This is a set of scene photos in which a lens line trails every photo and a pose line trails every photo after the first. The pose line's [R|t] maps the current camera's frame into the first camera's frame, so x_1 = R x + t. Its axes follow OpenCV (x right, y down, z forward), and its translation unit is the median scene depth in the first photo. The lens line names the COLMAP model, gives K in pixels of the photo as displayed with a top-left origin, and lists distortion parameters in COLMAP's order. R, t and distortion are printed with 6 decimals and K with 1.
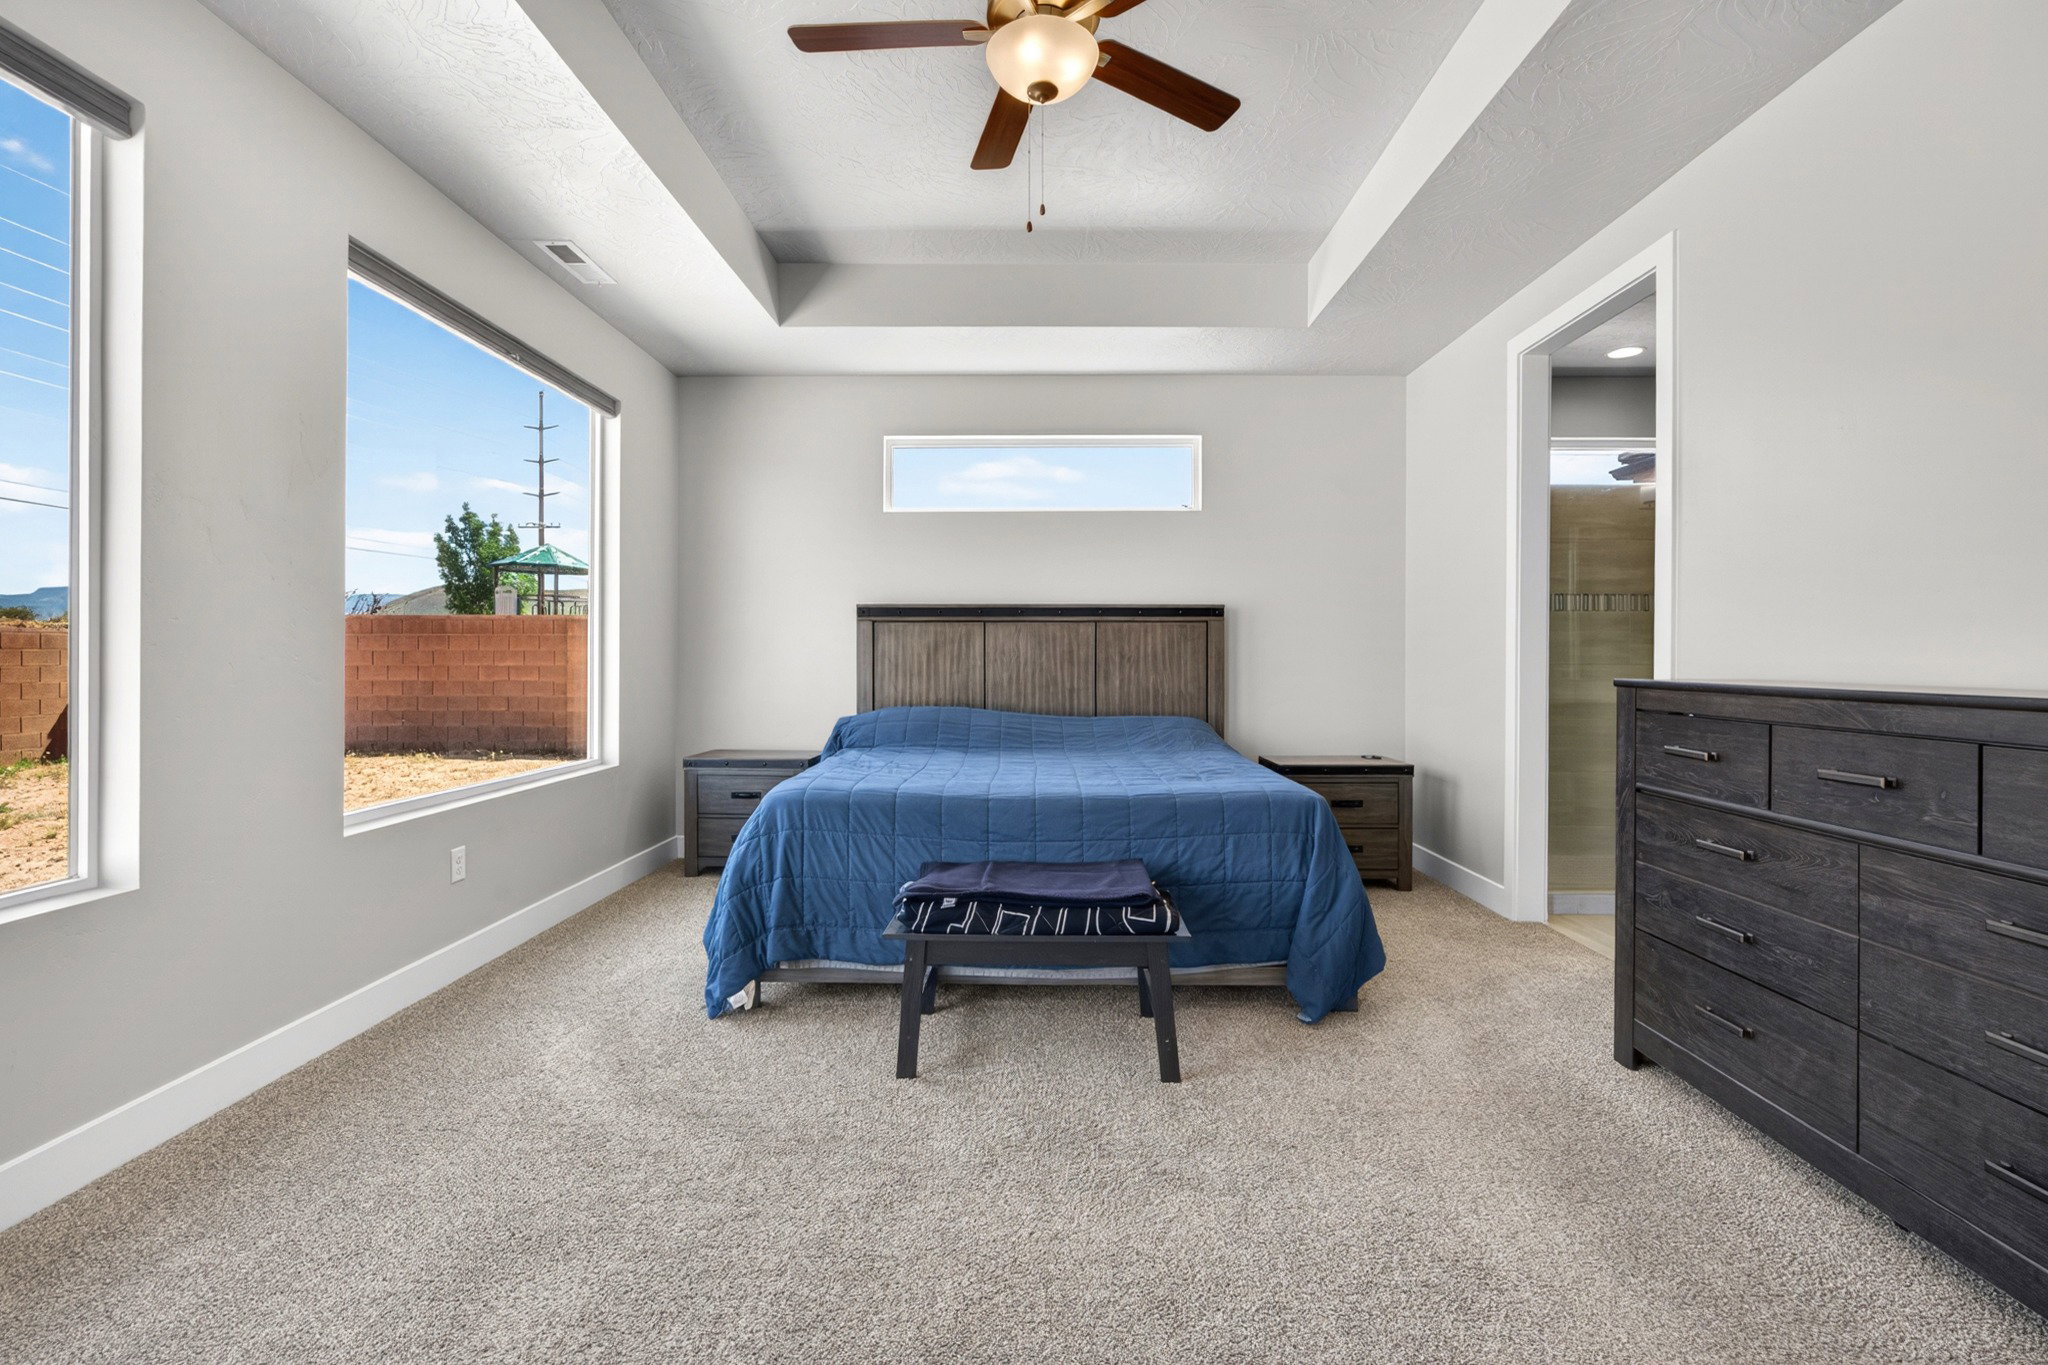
lens RADIAL K [[909.5, 0, 1027.0], [0, 909.5, 665.8], [0, 0, 1]] dist [-0.009677, 0.002242]
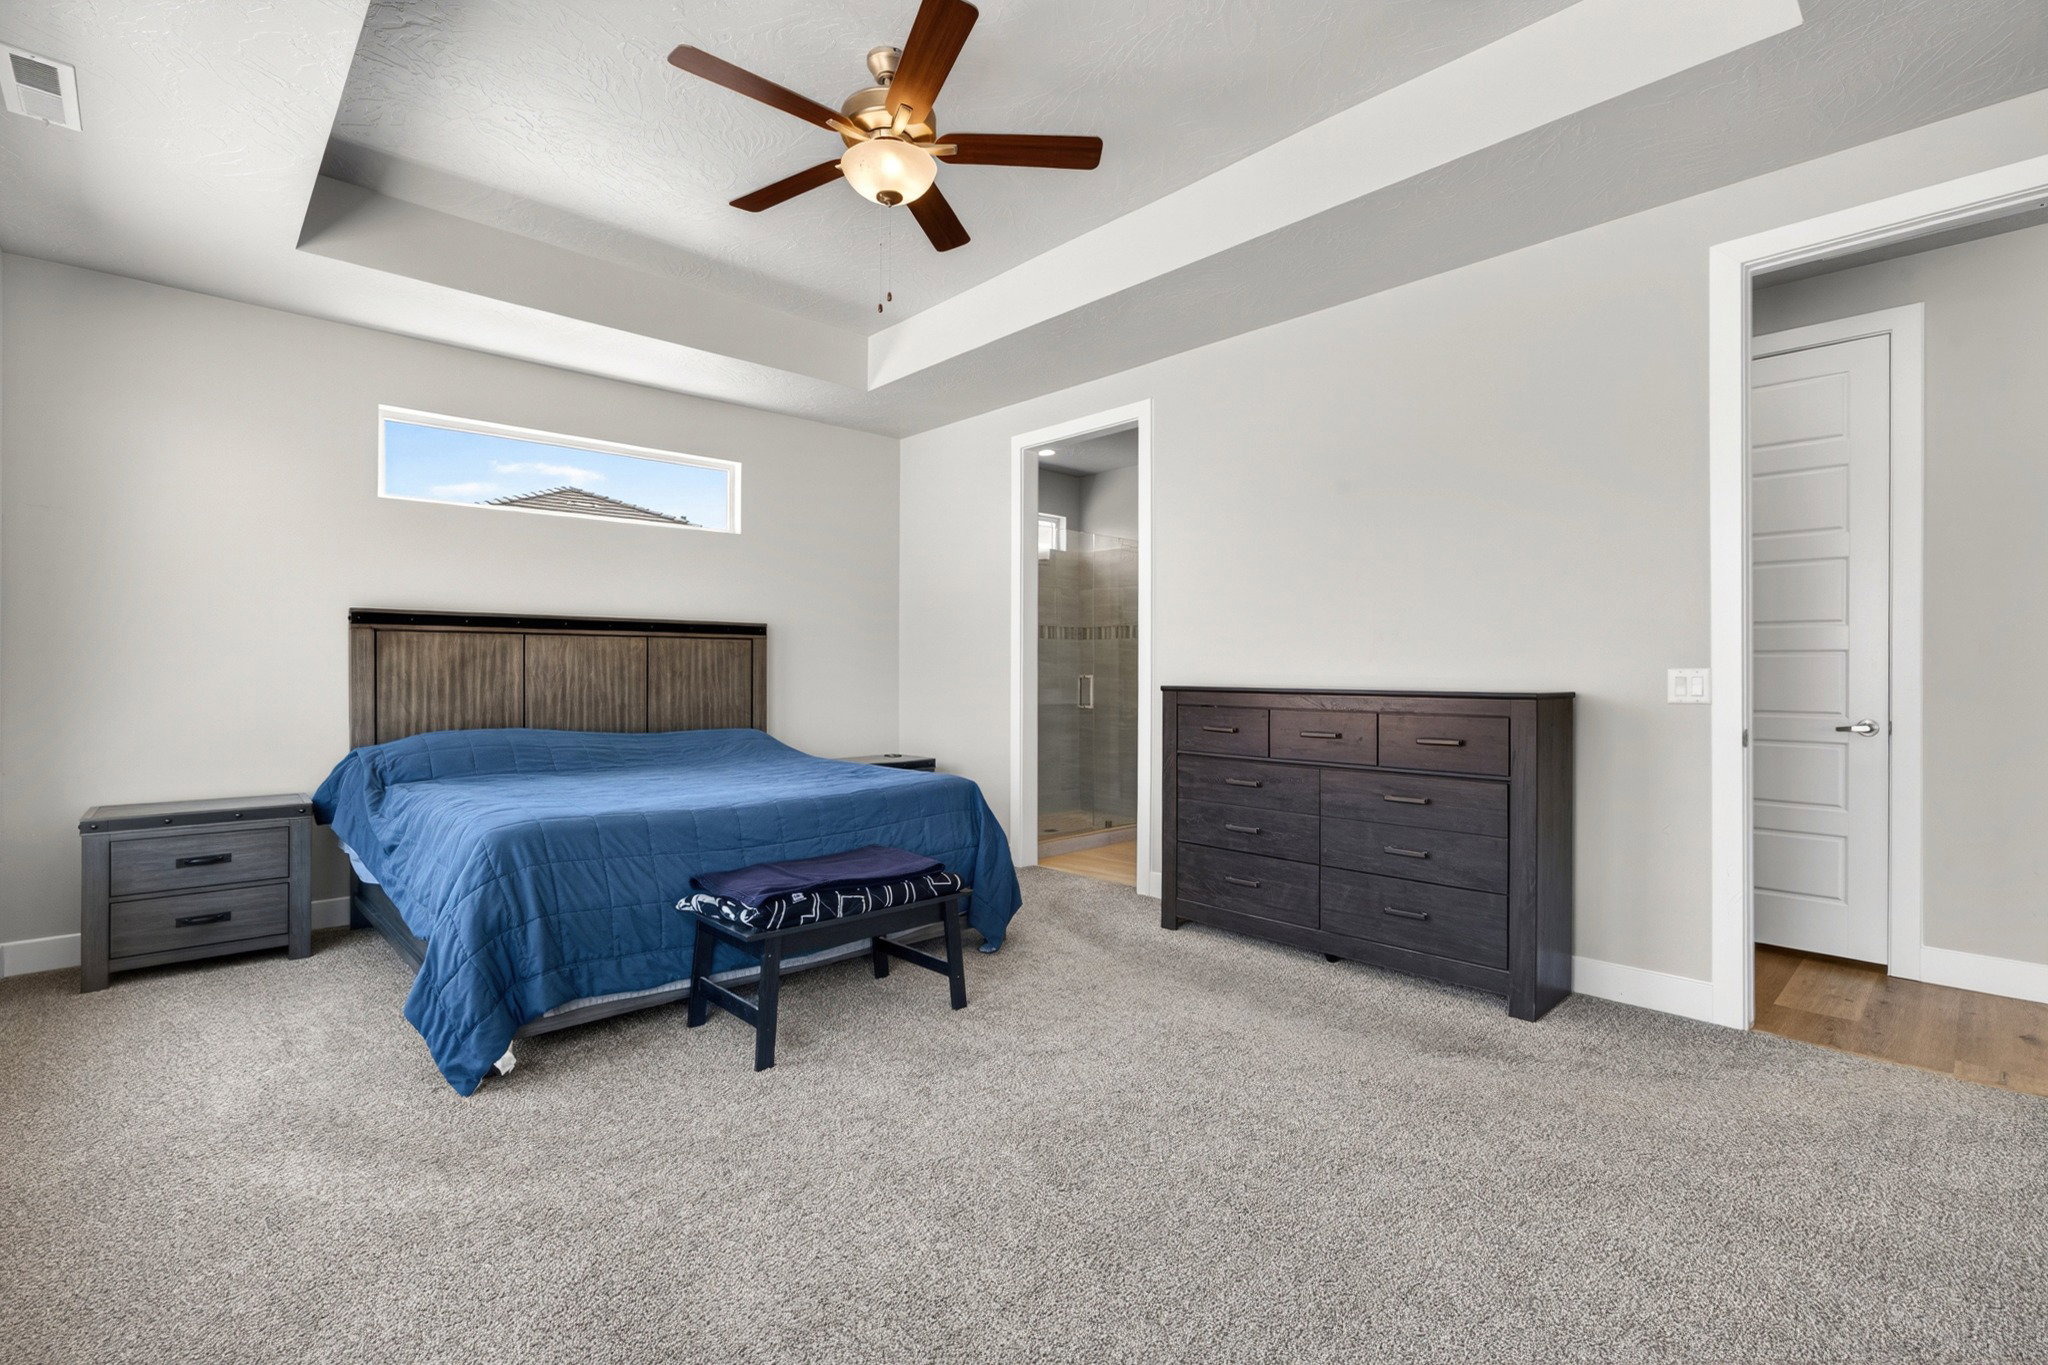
lens RADIAL K [[909.5, 0, 1024.8], [0, 909.5, 676.8], [0, 0, 1]] dist [-0.009677, 0.002242]
pose [[0.724426, -0.004832, 0.689335, -0.531912], [0.007778, 0.999969, -0.001164, -0.001193], [-0.689309, 0.006205, 0.724441, 0.014575]]
